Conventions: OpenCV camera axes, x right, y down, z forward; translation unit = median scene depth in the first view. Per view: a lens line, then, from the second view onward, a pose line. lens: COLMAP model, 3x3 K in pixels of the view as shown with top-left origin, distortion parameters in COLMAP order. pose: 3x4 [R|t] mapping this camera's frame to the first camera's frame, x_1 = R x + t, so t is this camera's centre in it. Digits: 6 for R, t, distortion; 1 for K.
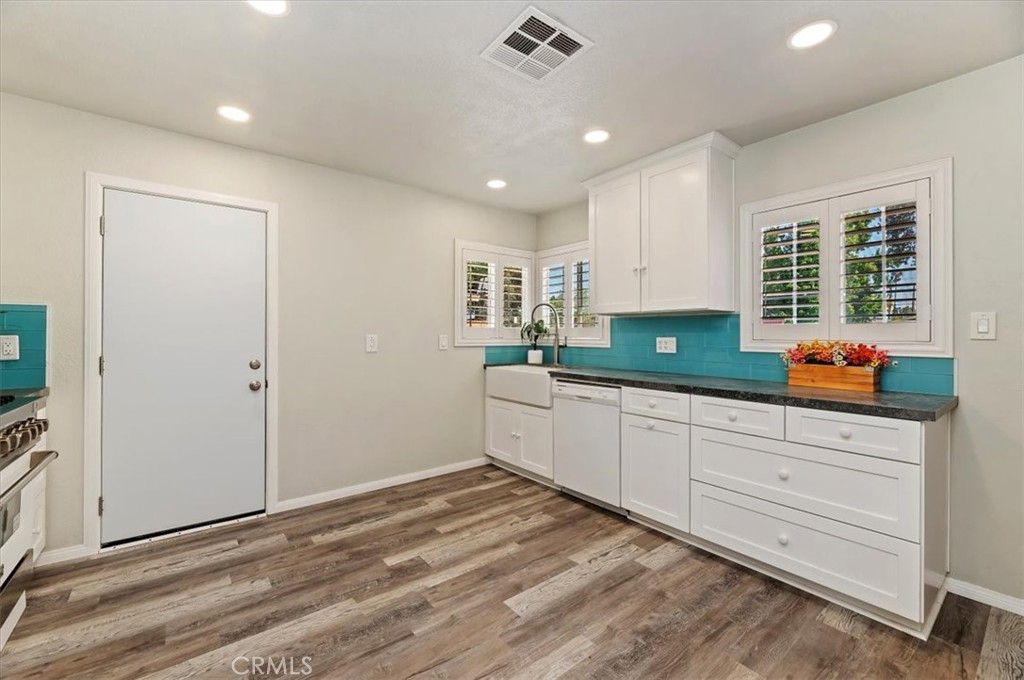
lens RADIAL K [[431.2, 0, 511.8], [0, 431.2, 337.5], [0, 0, 1]] dist [-0.001088, -0.000089]
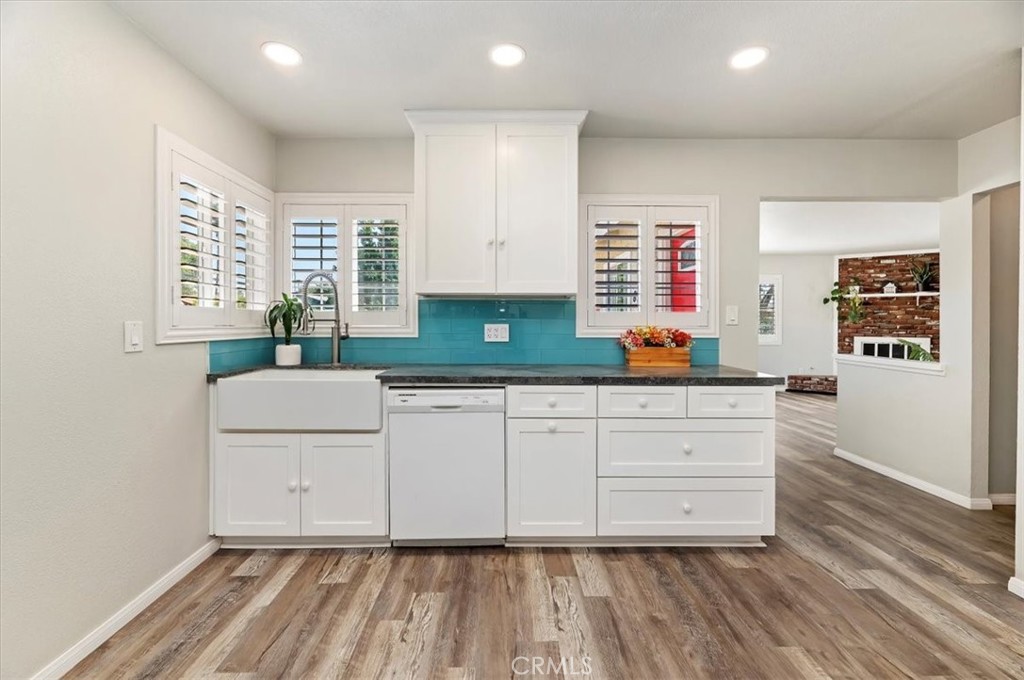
lens RADIAL K [[423.2, 0, 510.6], [0, 423.2, 325.6], [0, 0, 1]] dist [-0.002348, 0.000259]
pose [[0.605213, -0.007045, 0.796033, -0.355419], [0.002850, 0.999974, 0.006683, -0.003163], [-0.796059, -0.001776, 0.605217, 0.506290]]
